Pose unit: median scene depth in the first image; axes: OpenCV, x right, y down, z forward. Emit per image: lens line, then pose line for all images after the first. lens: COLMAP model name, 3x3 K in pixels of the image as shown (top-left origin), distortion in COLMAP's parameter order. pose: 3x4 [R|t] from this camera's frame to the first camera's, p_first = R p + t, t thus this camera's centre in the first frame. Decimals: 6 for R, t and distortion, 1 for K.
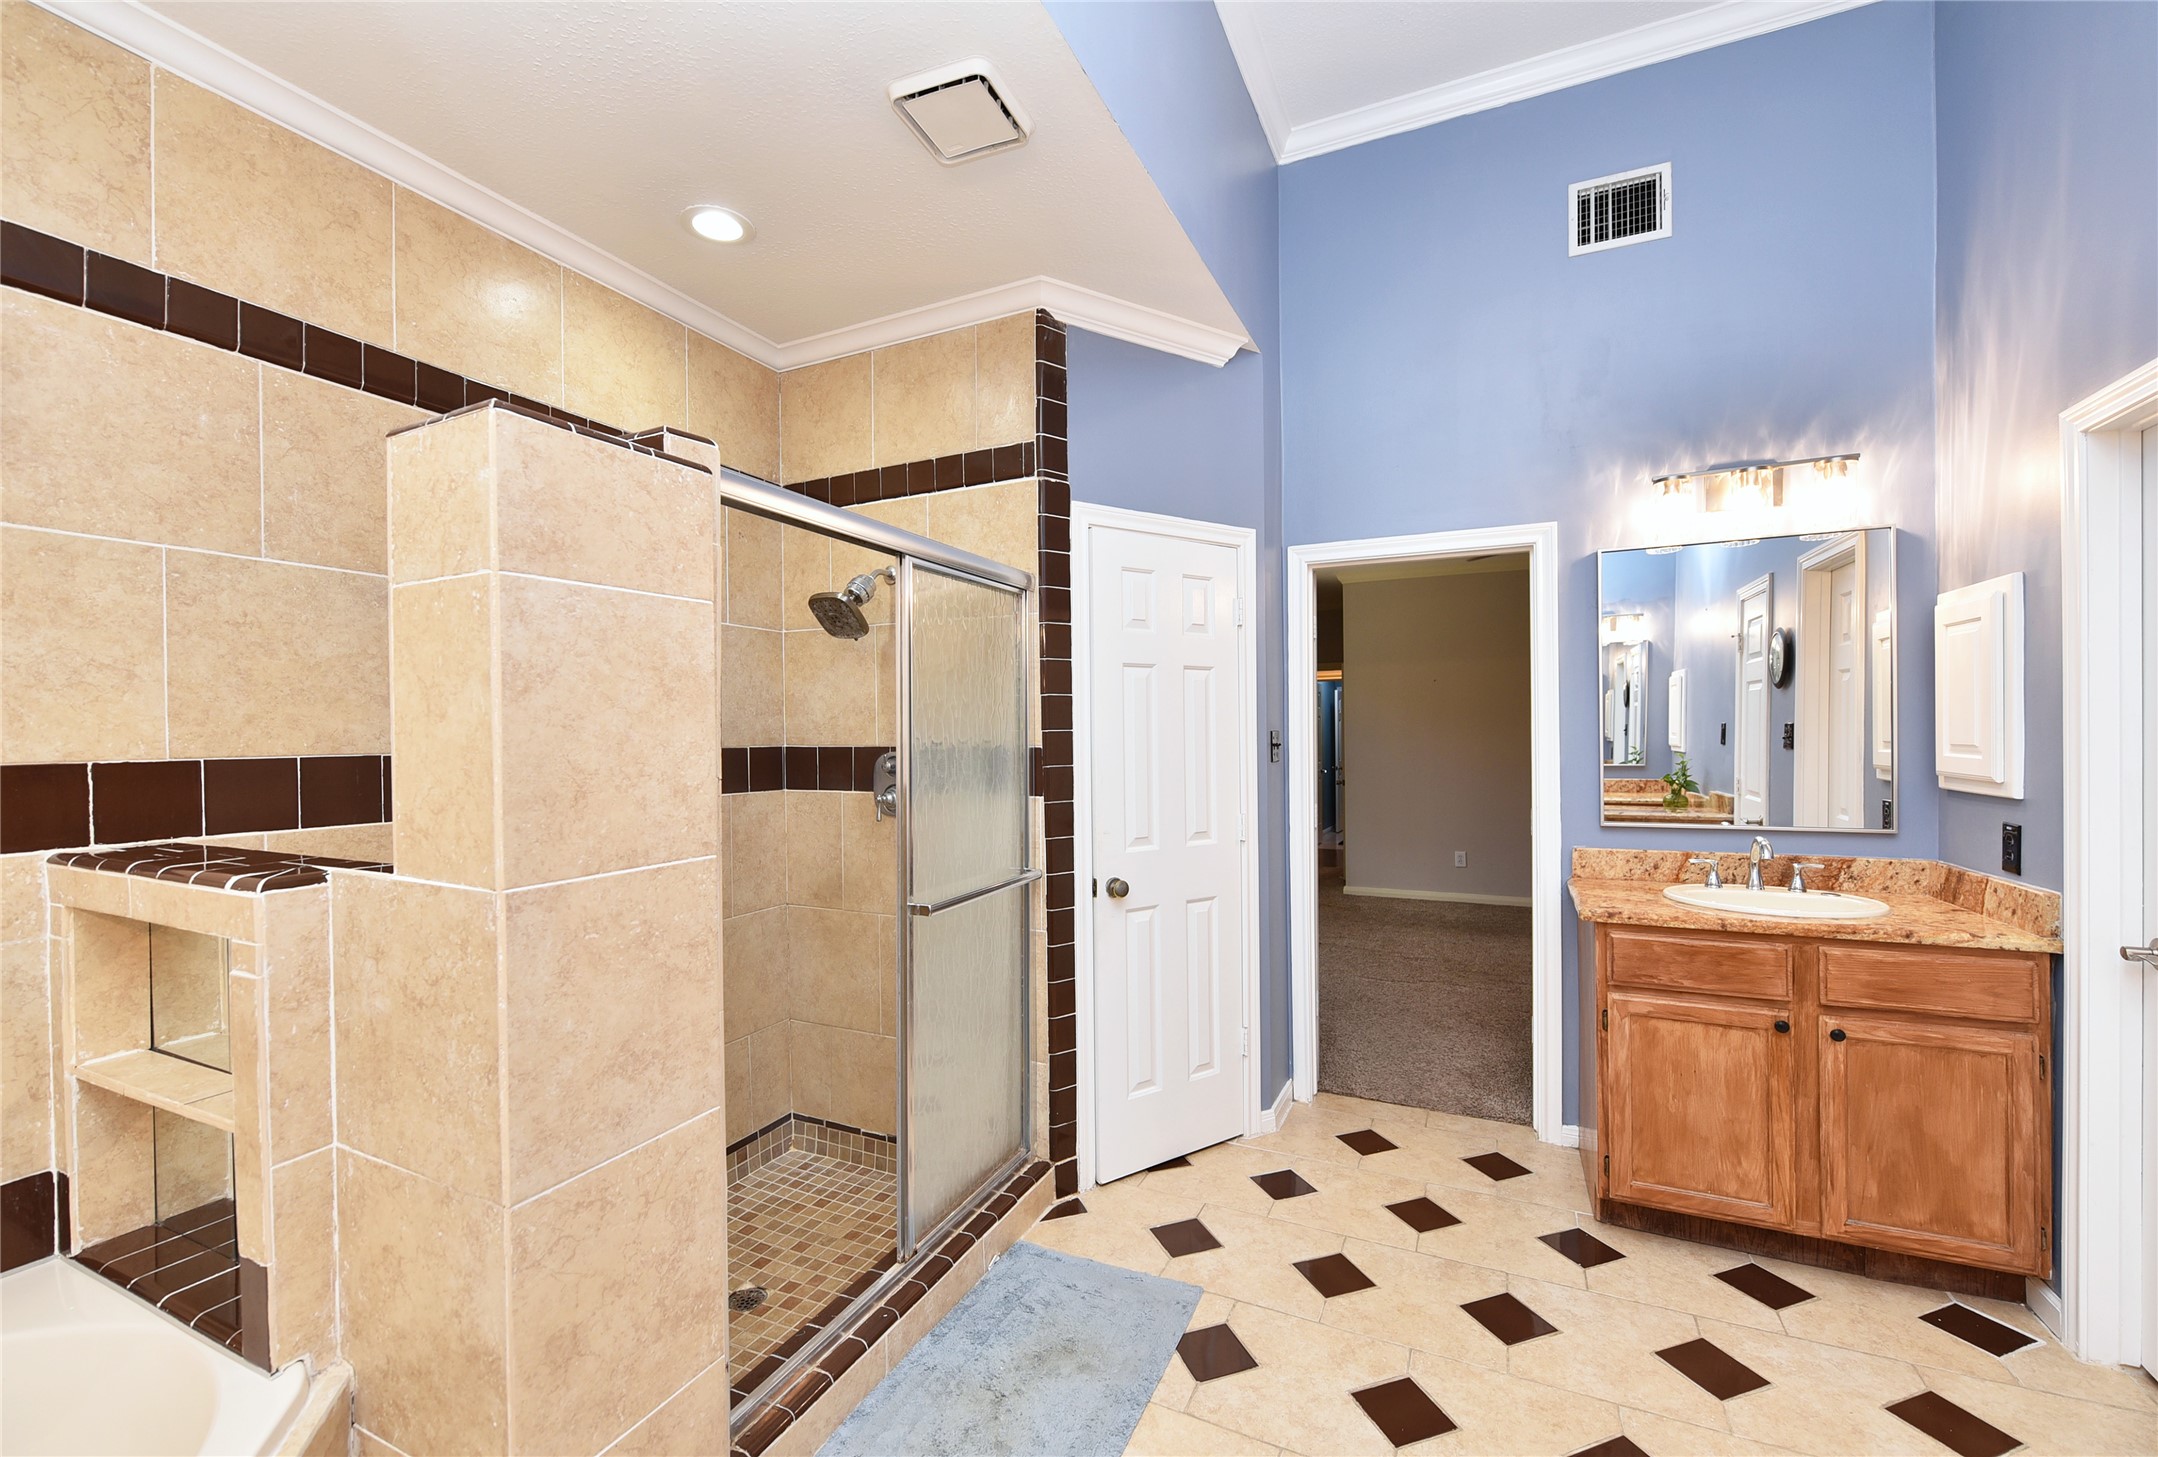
lens RADIAL K [[895.0, 0, 1072.9], [0, 895.0, 739.8], [0, 0, 1]] dist [-0.003526, -0.001266]
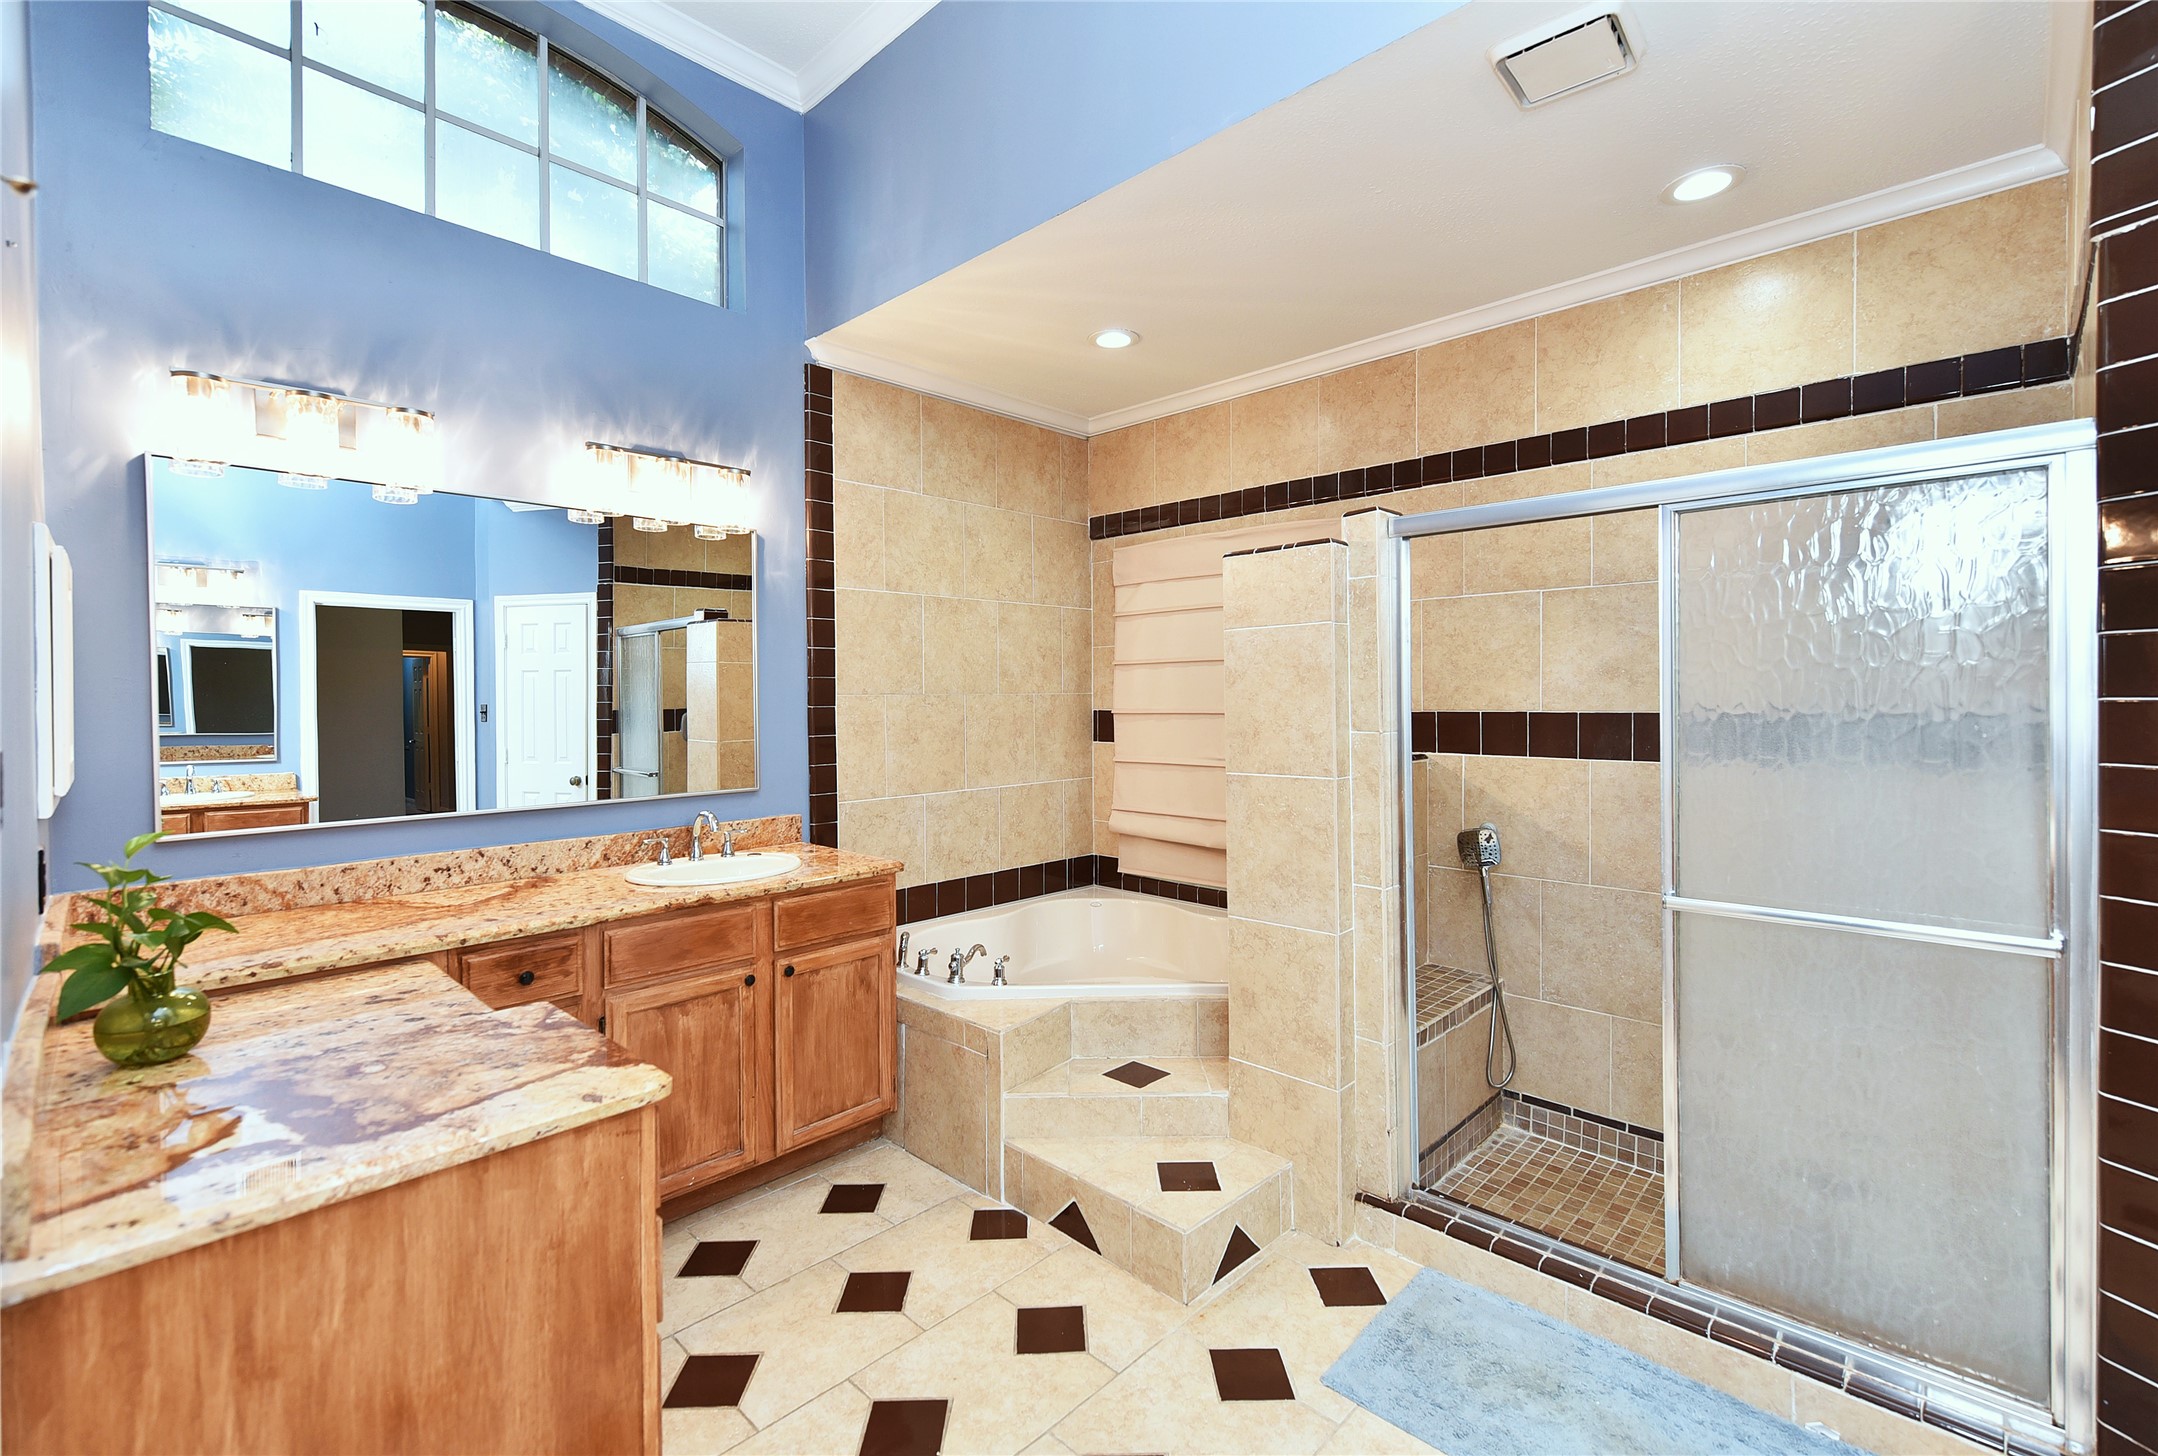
lens RADIAL K [[953.1, 0, 1076.1], [0, 953.1, 712.5], [0, 0, 1]] dist [0.000992, 0.000068]
pose [[-0.319339, 0.024091, -0.947334, 1.426725], [0.007538, 0.999710, 0.022882, -0.033070], [0.947610, 0.000166, -0.319428, 1.148788]]
